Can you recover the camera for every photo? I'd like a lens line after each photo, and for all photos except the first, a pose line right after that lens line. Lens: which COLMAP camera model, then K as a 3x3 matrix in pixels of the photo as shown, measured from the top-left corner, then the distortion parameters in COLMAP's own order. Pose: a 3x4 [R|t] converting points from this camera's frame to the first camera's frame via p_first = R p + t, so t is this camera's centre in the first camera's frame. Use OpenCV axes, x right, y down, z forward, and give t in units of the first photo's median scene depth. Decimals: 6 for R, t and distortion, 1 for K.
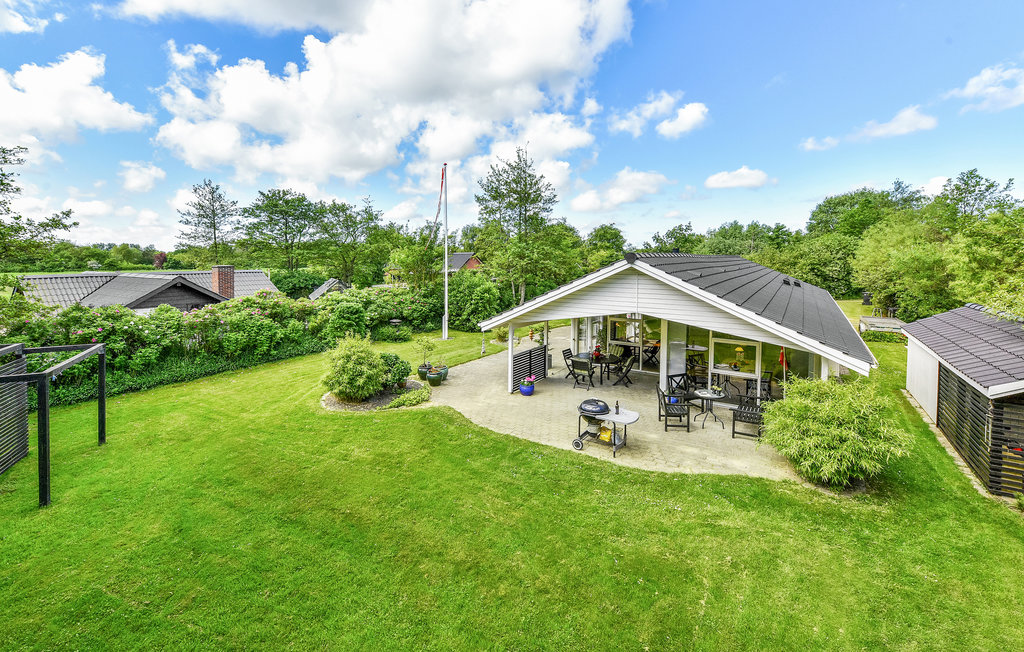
lens RADIAL K [[441.3, 0, 510.3], [0, 441.3, 296.7], [0, 0, 1]] dist [0.011715, -0.009777]
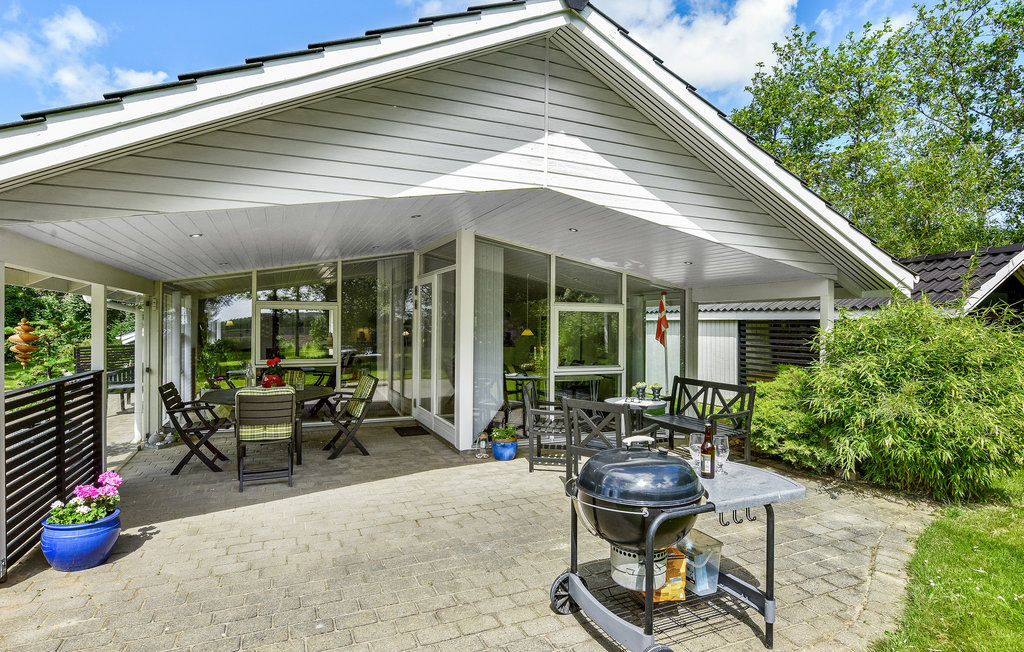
lens RADIAL K [[530.8, 0, 512.0], [0, 530.8, 326.0], [0, 0, 1]] dist [-0.022464, -0.000124]
pose [[0.545755, -0.007712, 0.837909, -0.089532], [0.067579, 0.997106, -0.034838, 0.161672], [-0.835215, 0.075638, 0.544697, 0.863888]]
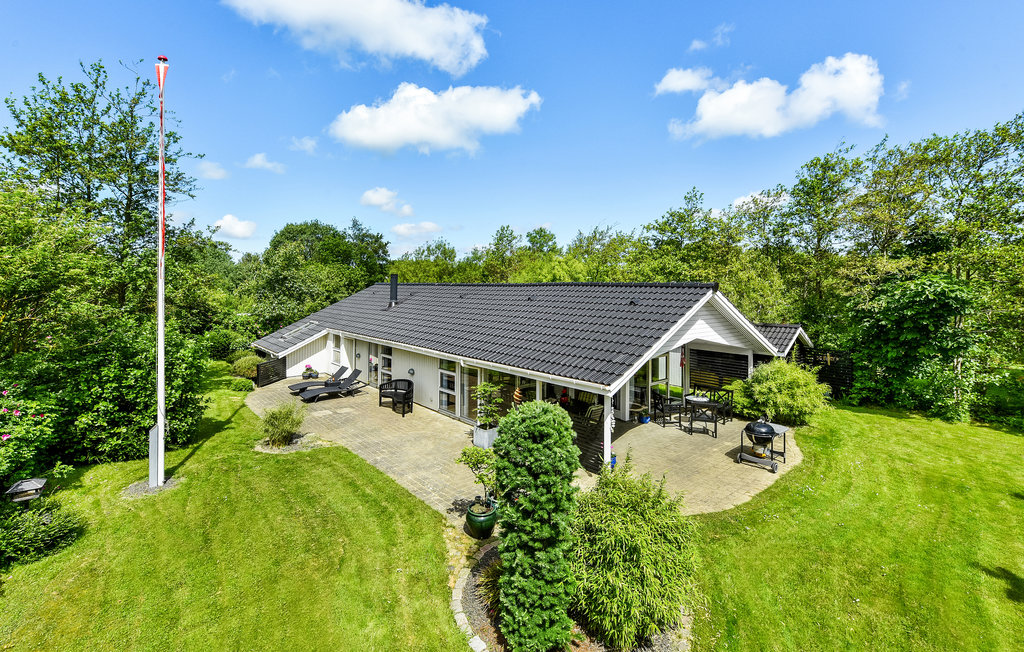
lens RADIAL K [[471.2, 0, 513.2], [0, 471.2, 285.5], [0, 0, 1]] dist [-0.000311, -0.000024]
pose [[0.258919, -0.011921, 0.965826, -1.069916], [0.075549, 0.997110, -0.007946, -0.145768], [-0.962940, 0.075024, 0.259071, 1.222359]]
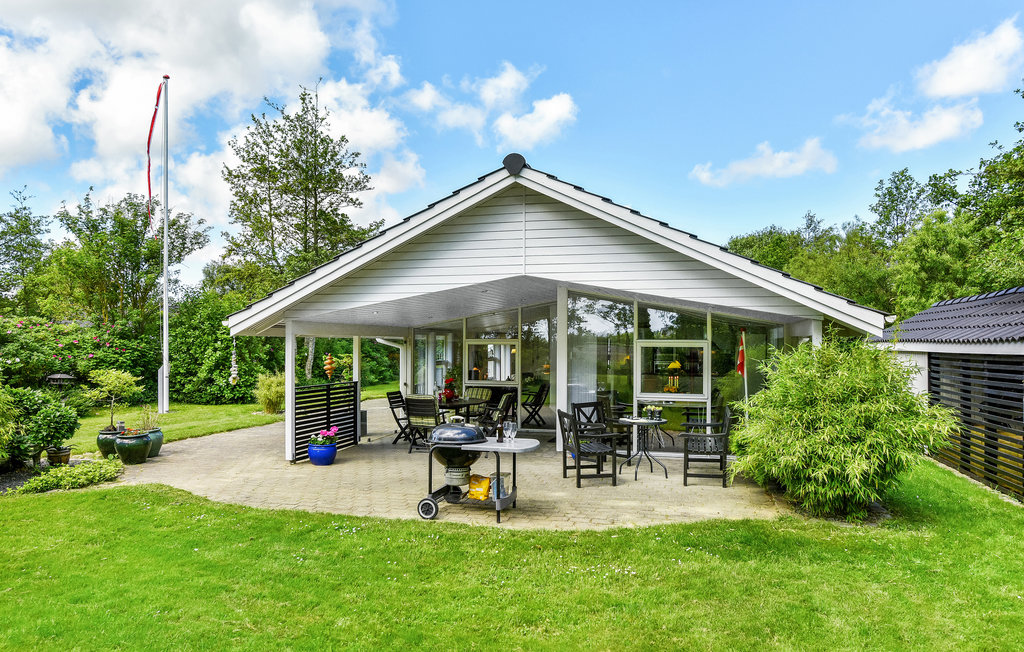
lens RADIAL K [[687.1, 0, 512.0], [0, 687.1, 349.4], [0, 0, 1]] dist [-0.053407, -0.001153]
pose [[0.950680, -0.008058, 0.310070, 0.000812], [0.030156, 0.997328, -0.066539, 0.194110], [-0.308705, 0.072607, 0.948382, 0.192674]]
